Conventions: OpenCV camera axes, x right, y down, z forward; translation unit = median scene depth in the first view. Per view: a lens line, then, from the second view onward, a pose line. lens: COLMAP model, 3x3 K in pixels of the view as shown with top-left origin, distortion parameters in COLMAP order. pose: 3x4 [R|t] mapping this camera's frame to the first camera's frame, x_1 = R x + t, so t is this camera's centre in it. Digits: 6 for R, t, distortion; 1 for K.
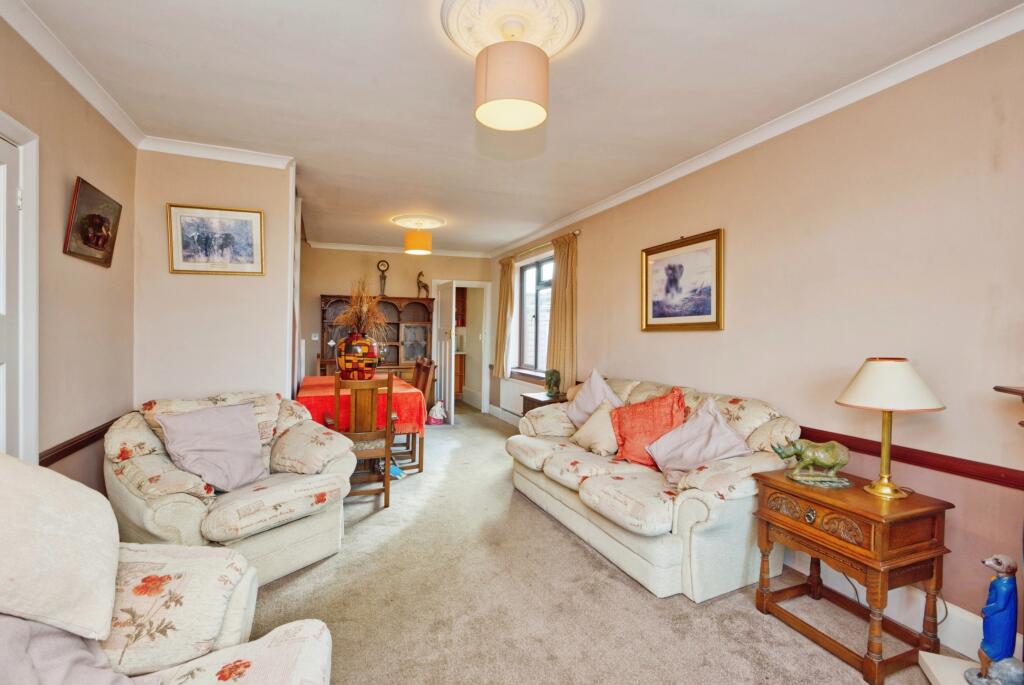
lens RADIAL K [[464.0, 0, 509.9], [0, 464.0, 343.2], [0, 0, 1]] dist [-0.000348, -0.000903]
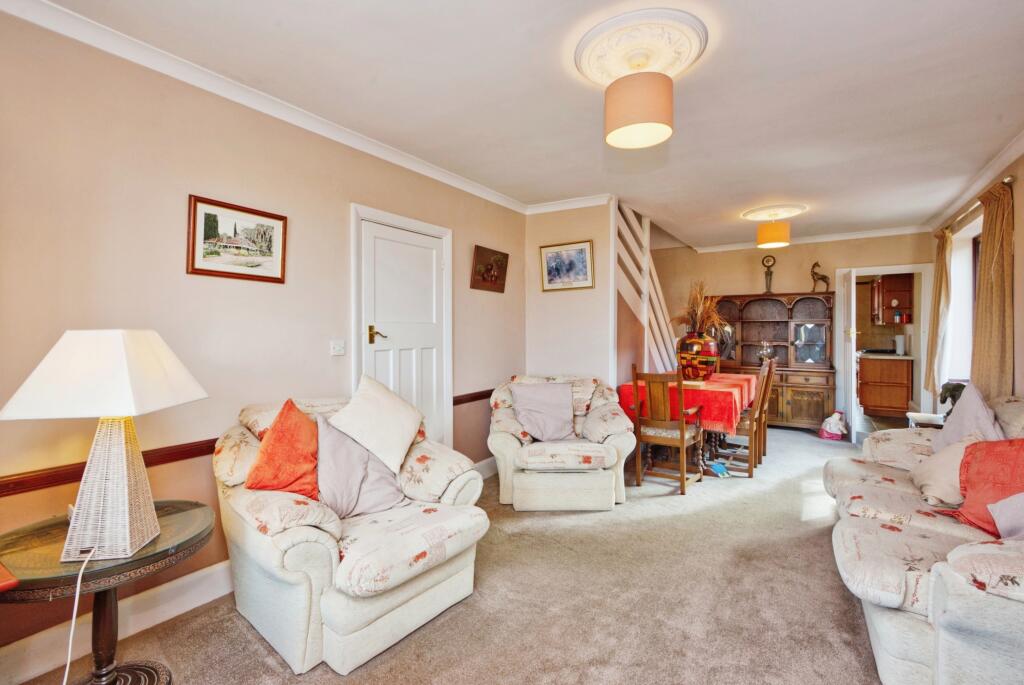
lens RADIAL K [[464.0, 0, 513.3], [0, 464.0, 334.6], [0, 0, 1]] dist [-0.000348, -0.000903]
pose [[0.577367, 0.004364, -0.816473, 0.416564], [-0.016948, 0.999834, -0.006641, -0.002989], [0.816309, 0.017672, 0.577345, 0.060673]]
